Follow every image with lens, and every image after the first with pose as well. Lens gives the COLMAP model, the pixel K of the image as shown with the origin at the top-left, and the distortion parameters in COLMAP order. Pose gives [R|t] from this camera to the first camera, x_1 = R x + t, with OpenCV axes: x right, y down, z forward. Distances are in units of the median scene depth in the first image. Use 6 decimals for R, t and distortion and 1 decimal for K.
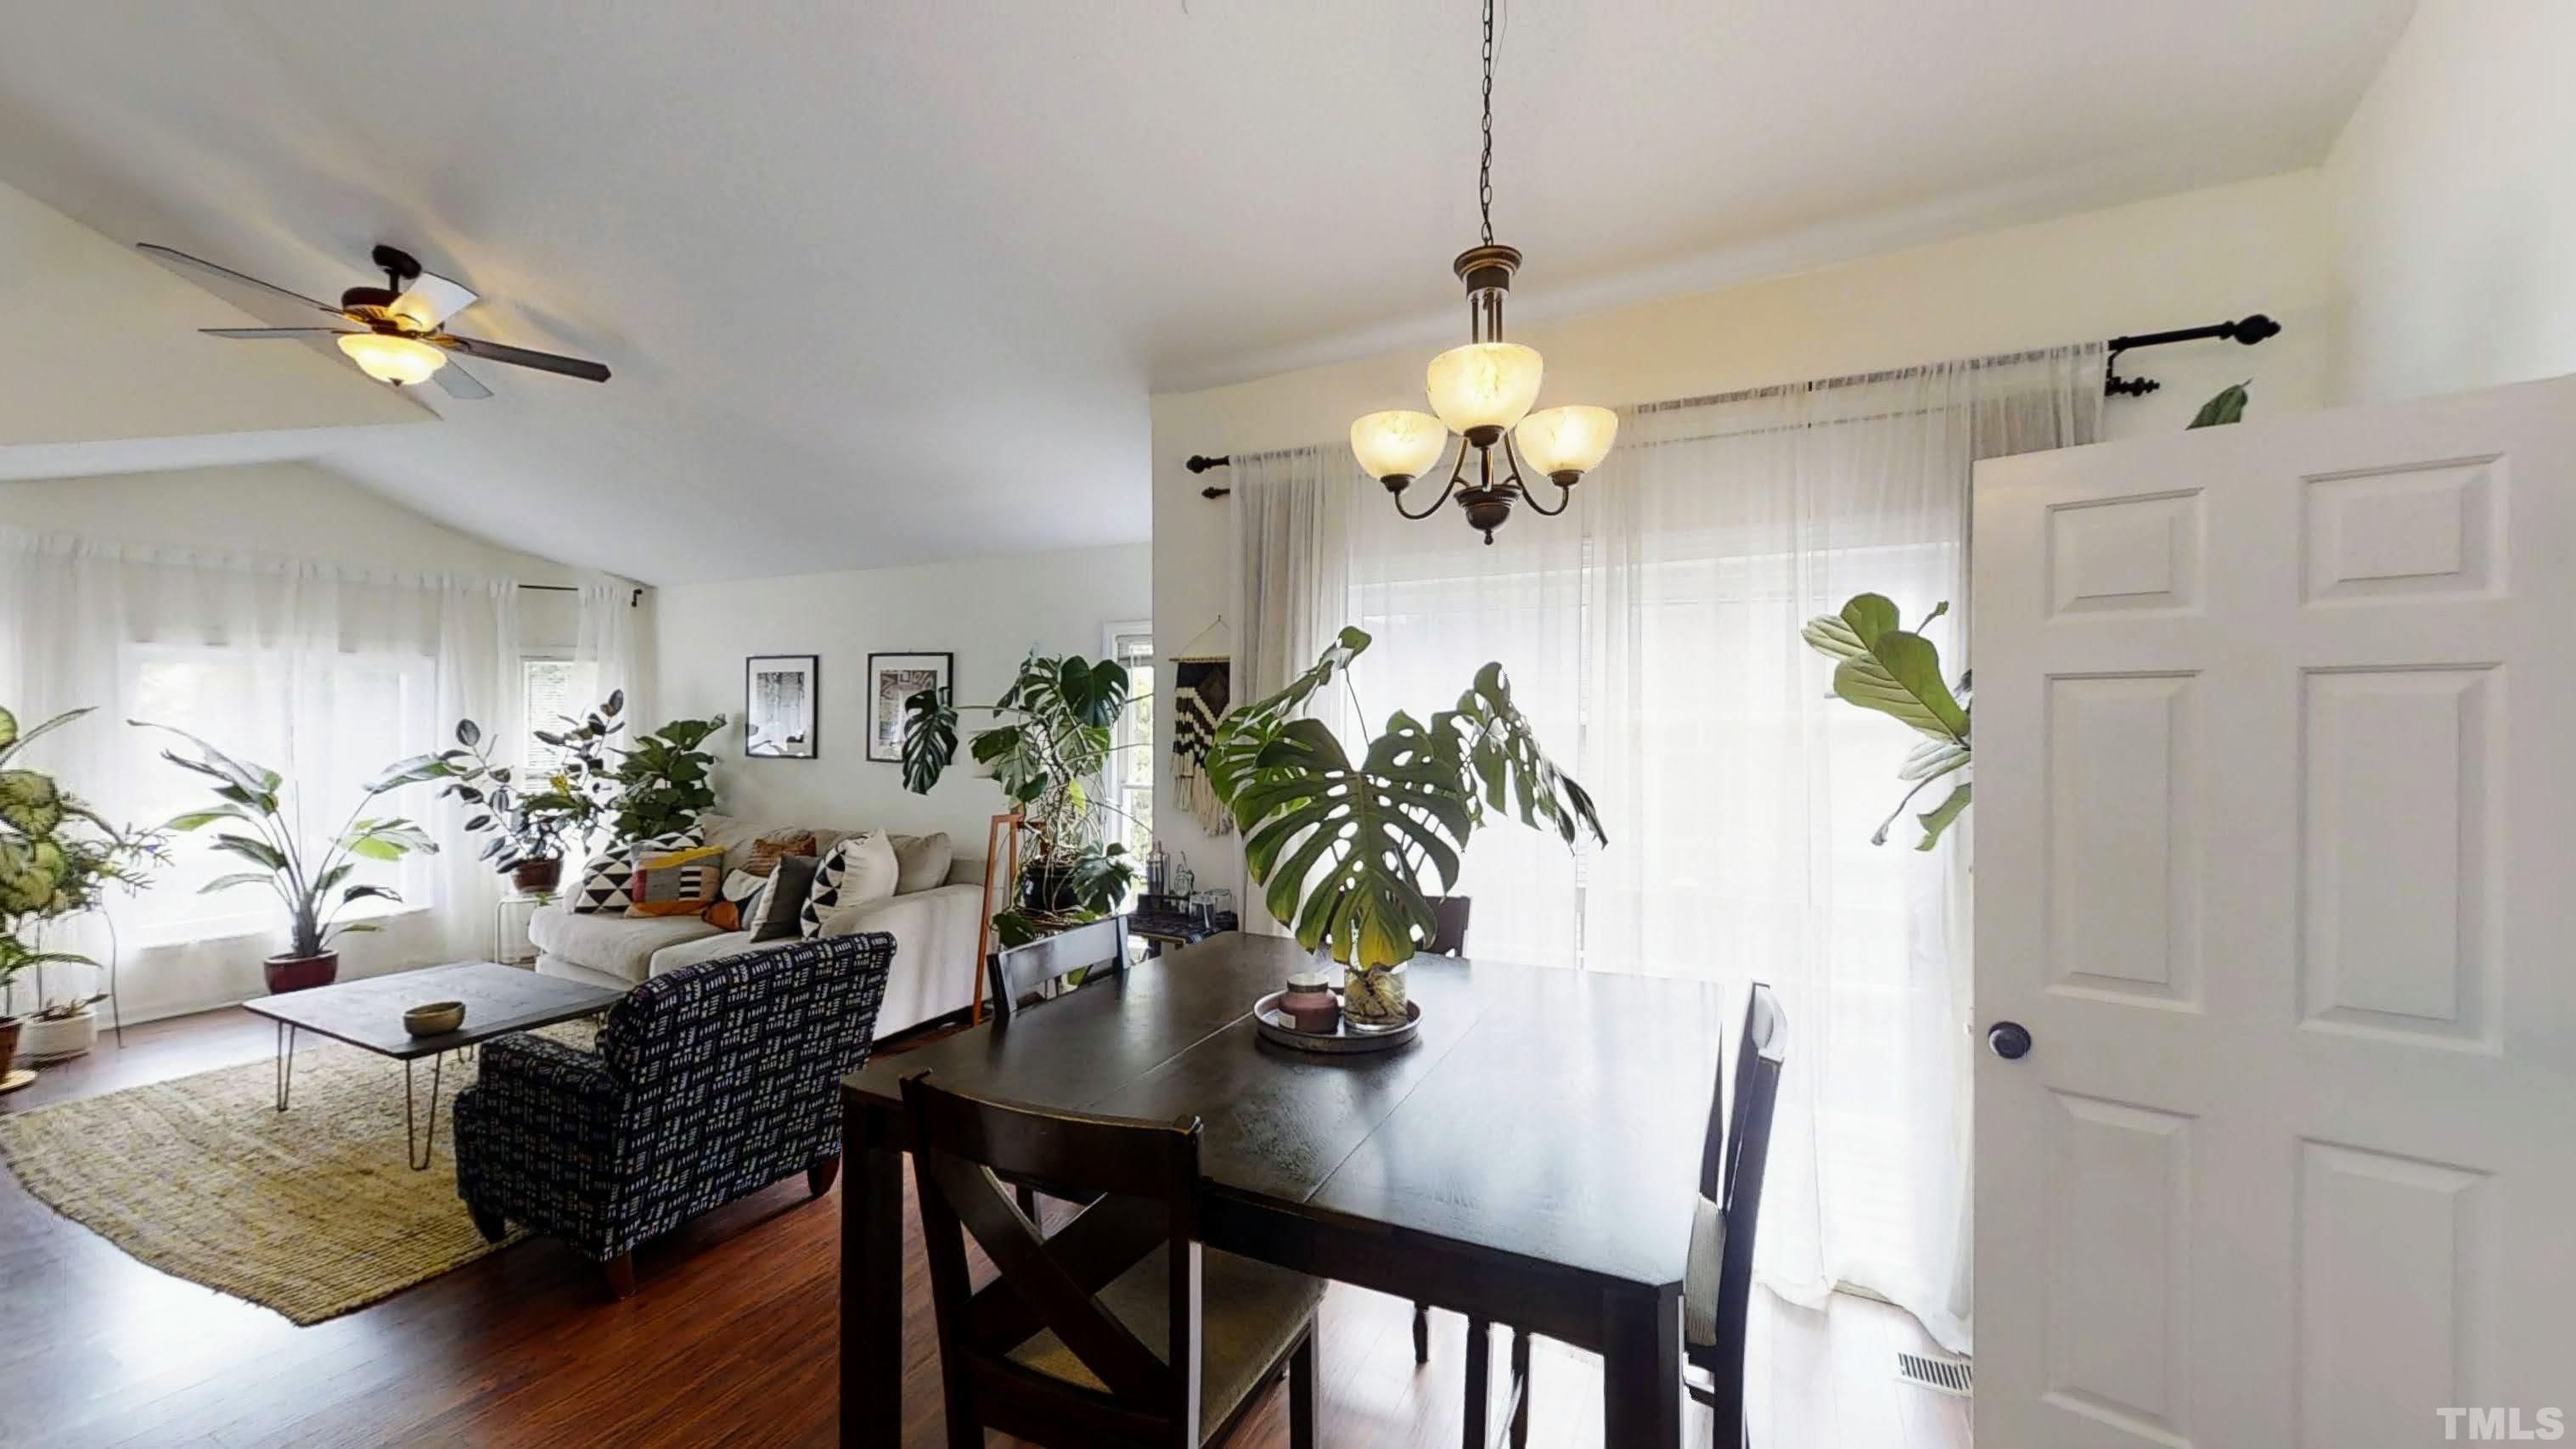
lens RADIAL K [[948.7, 0, 1287.1], [0, 948.7, 728.9], [0, 0, 1]] dist [0.001286, 0.000000]
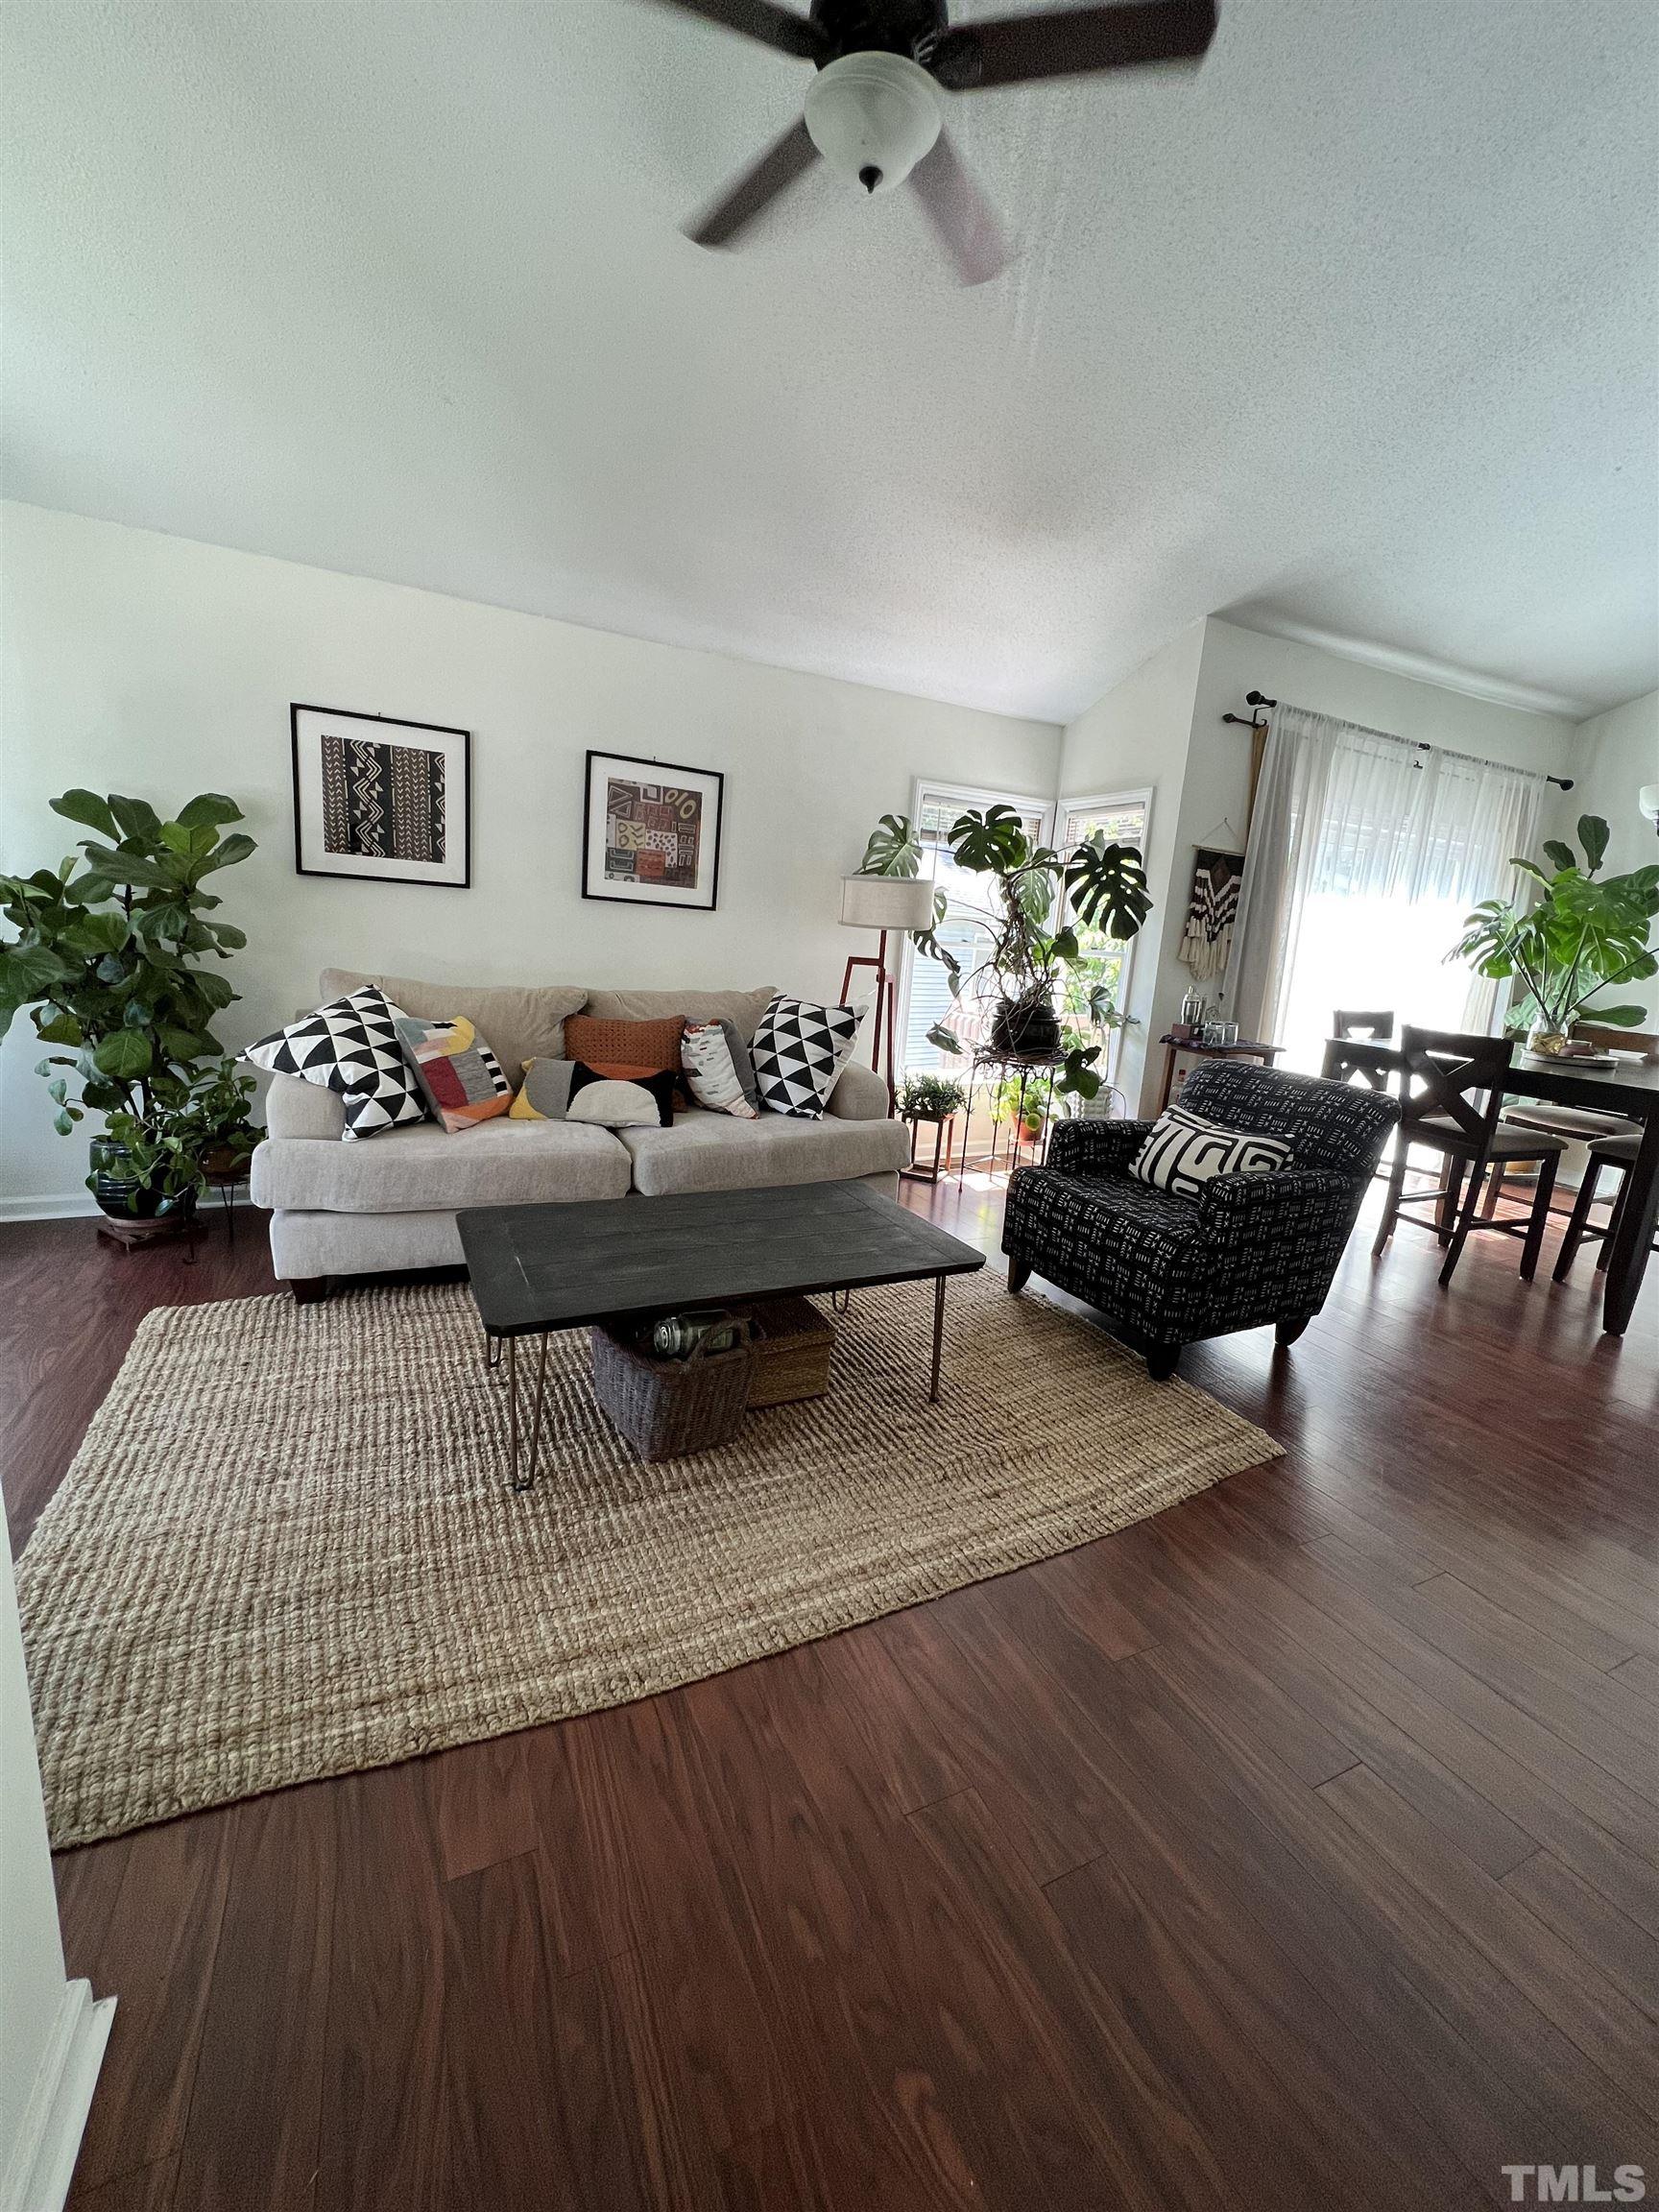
lens RADIAL K [[884.7, 0, 854.3], [0, 884.7, 1100.8], [0, 0, 1]] dist [-0.000869, -0.000132]
pose [[0.595047, -0.118019, 0.794978, -1.423488], [-0.064608, 0.978934, 0.193688, 0.065664], [-0.801090, -0.166615, 0.574886, 0.621604]]
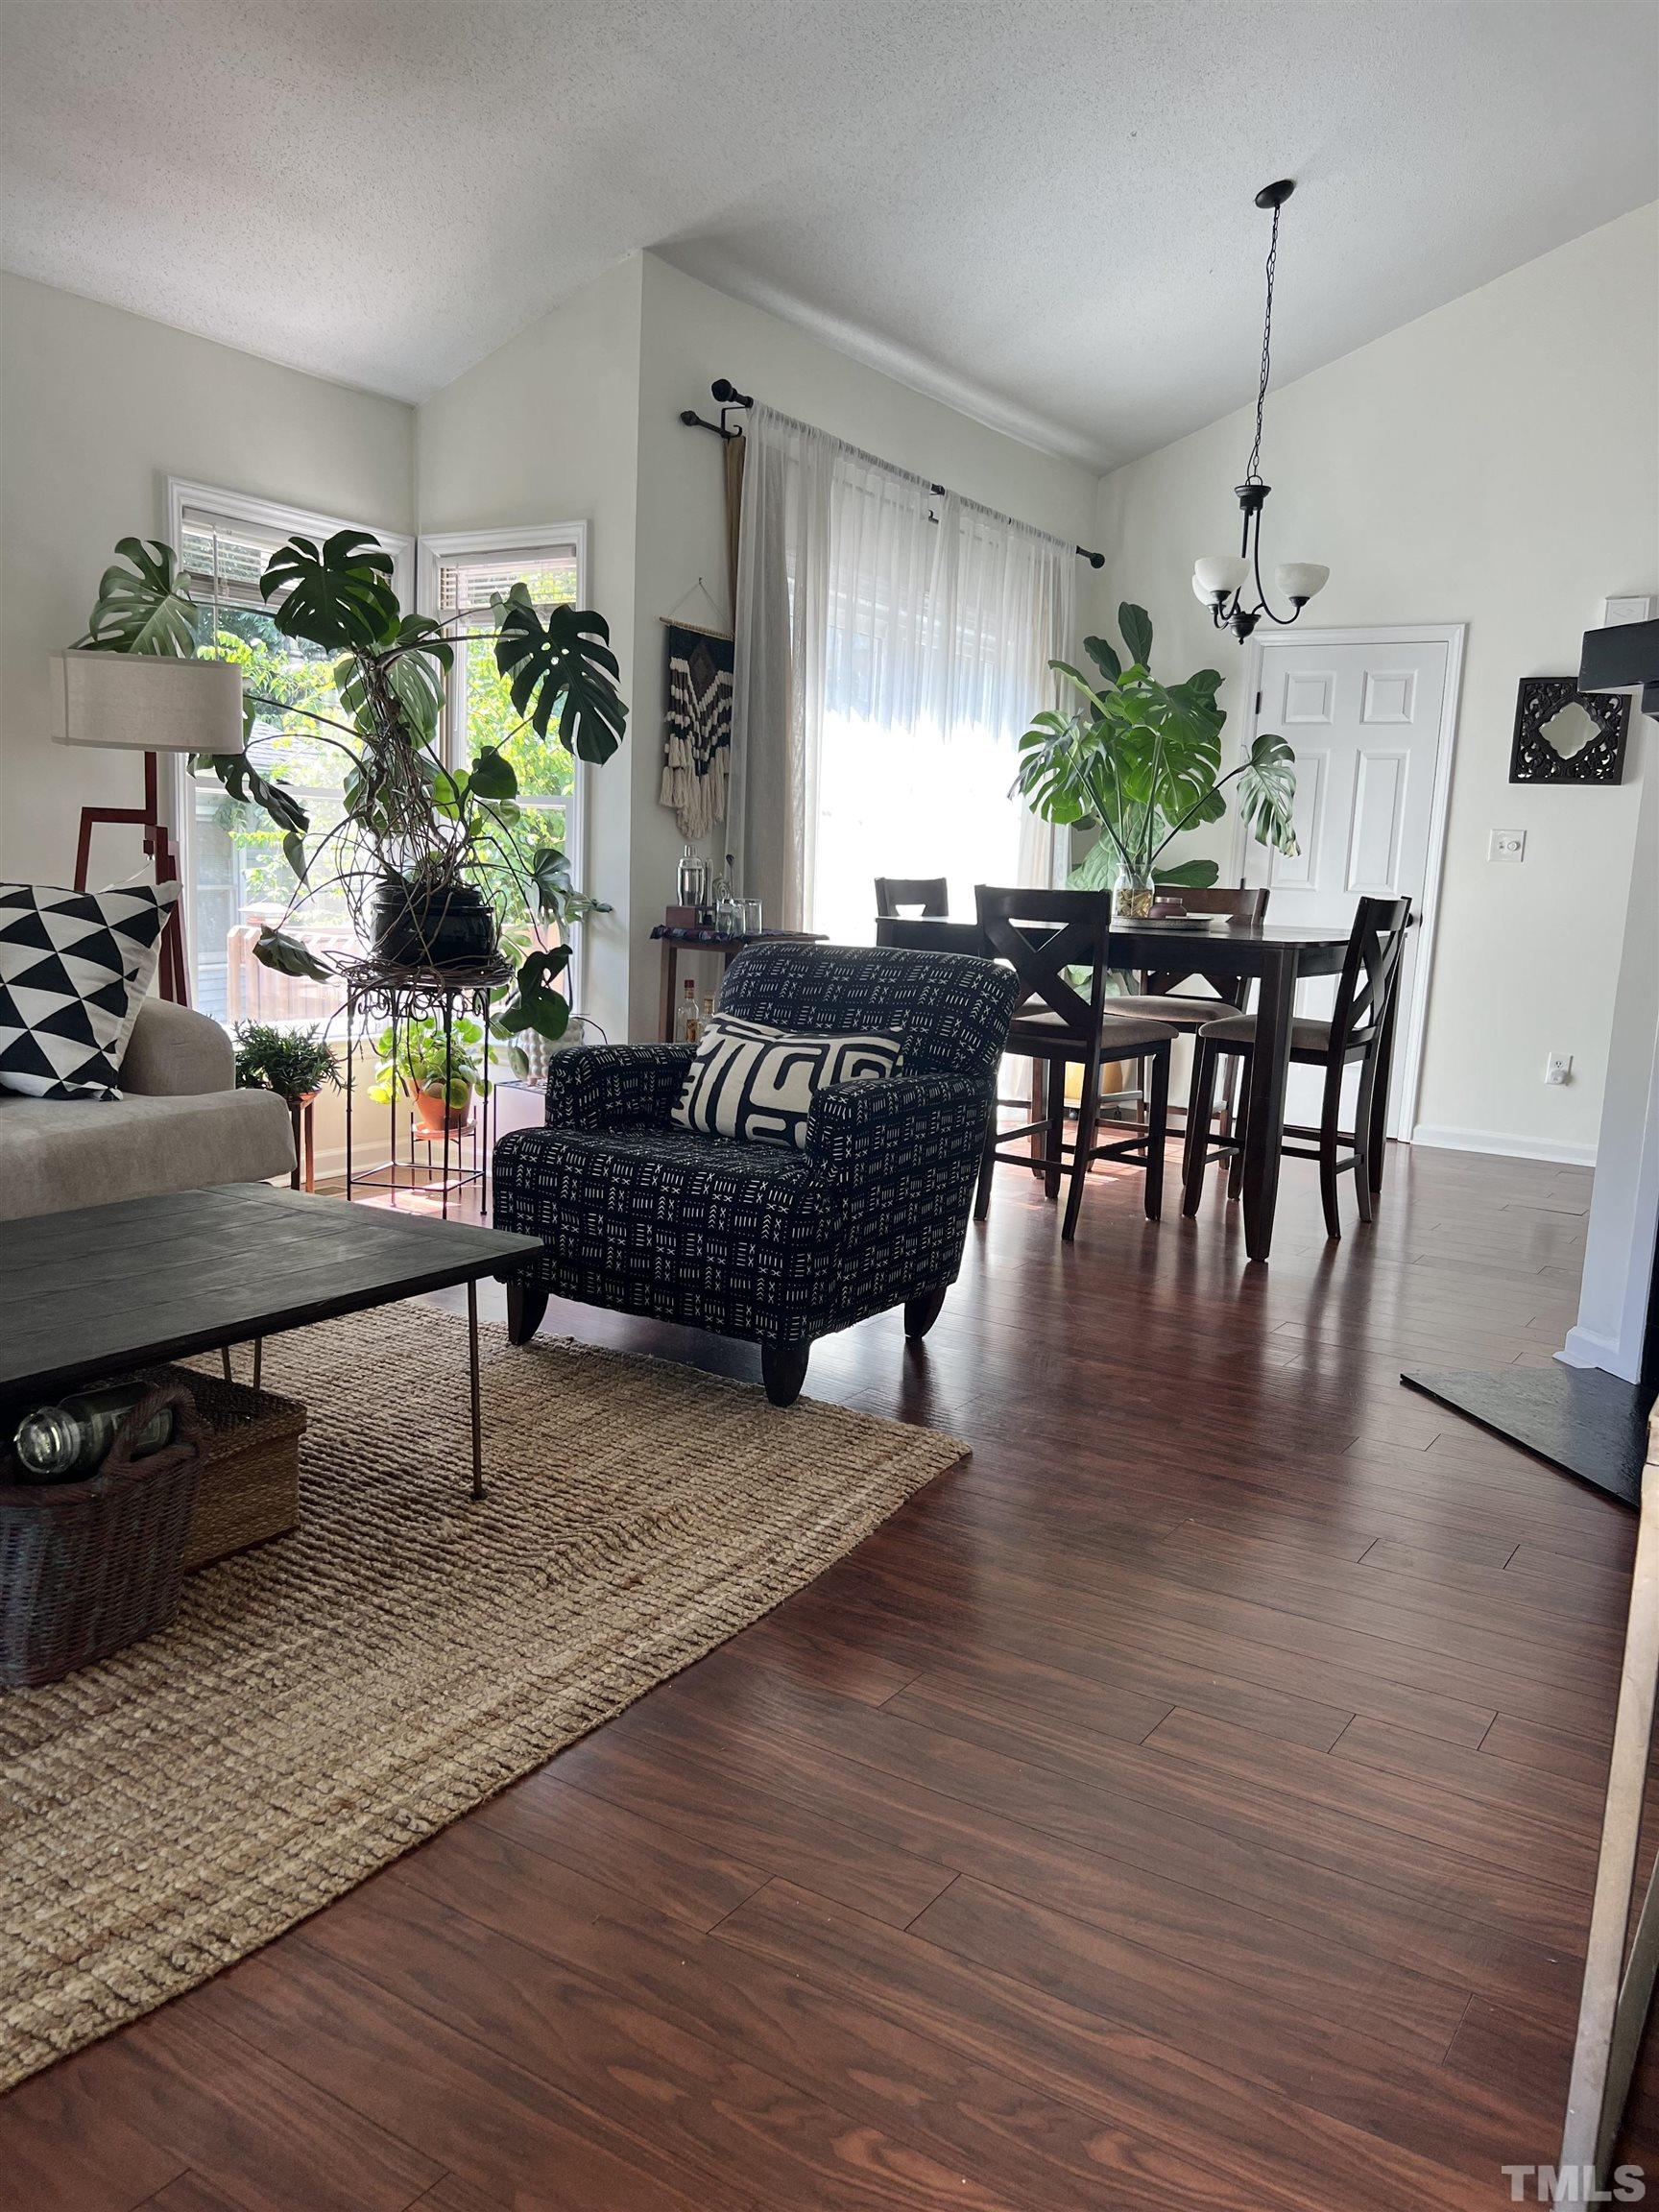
lens RADIAL K [[1668.7, 0, 838.8], [0, 1668.7, 1127.9], [0, 0, 1]] dist [0.065693, -0.080543]
pose [[0.092985, -0.152217, 0.983963, -1.614237], [-0.033513, 0.987206, 0.155886, 0.129937], [-0.995103, -0.047470, 0.086694, 0.708848]]
